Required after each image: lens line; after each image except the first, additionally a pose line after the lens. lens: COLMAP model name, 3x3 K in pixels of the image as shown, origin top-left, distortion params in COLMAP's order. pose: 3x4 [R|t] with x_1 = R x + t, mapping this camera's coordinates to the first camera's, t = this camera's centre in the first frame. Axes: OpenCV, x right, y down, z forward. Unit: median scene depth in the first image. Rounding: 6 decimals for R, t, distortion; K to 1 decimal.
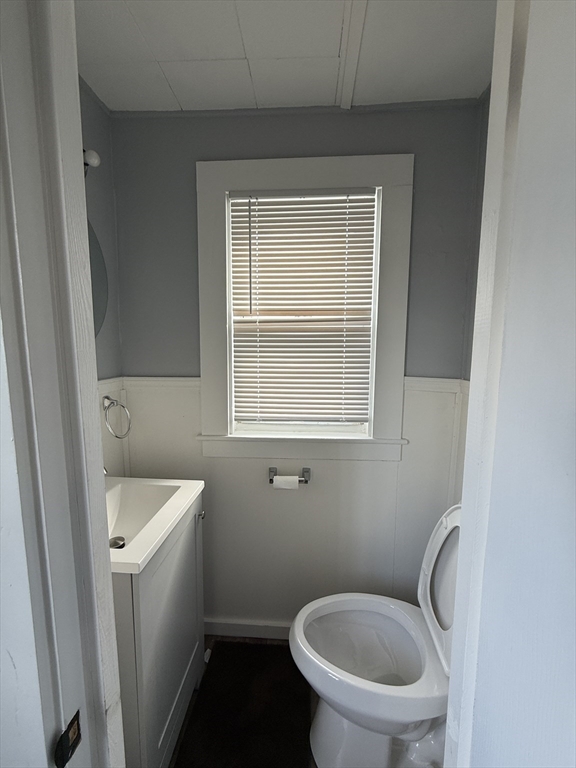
lens RADIAL K [[308.9, 0, 289.8], [0, 308.9, 385.1], [0, 0, 1]] dist [-0.002439, 0.000617]
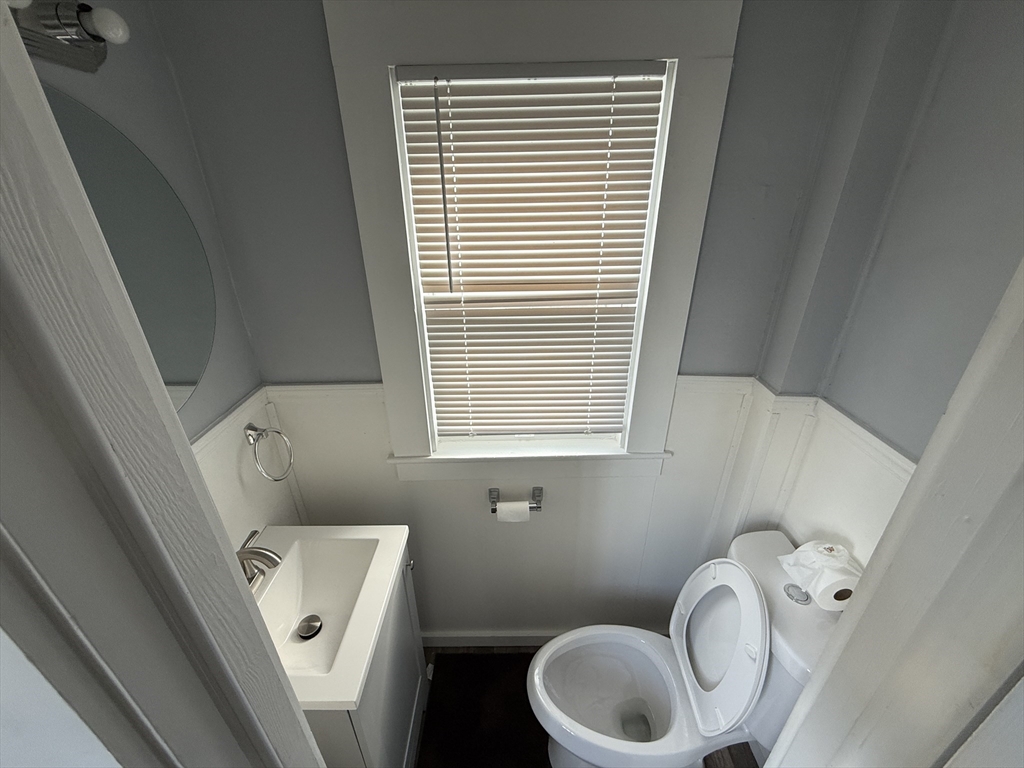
lens RADIAL K [[411.9, 0, 510.0], [0, 411.9, 384.5], [0, 0, 1]] dist [-0.002439, 0.000617]
pose [[0.997763, -0.044952, 0.049487, -0.056801], [0.026025, 0.942977, 0.331839, -0.327340], [-0.061582, -0.329808, 0.942037, 0.133231]]
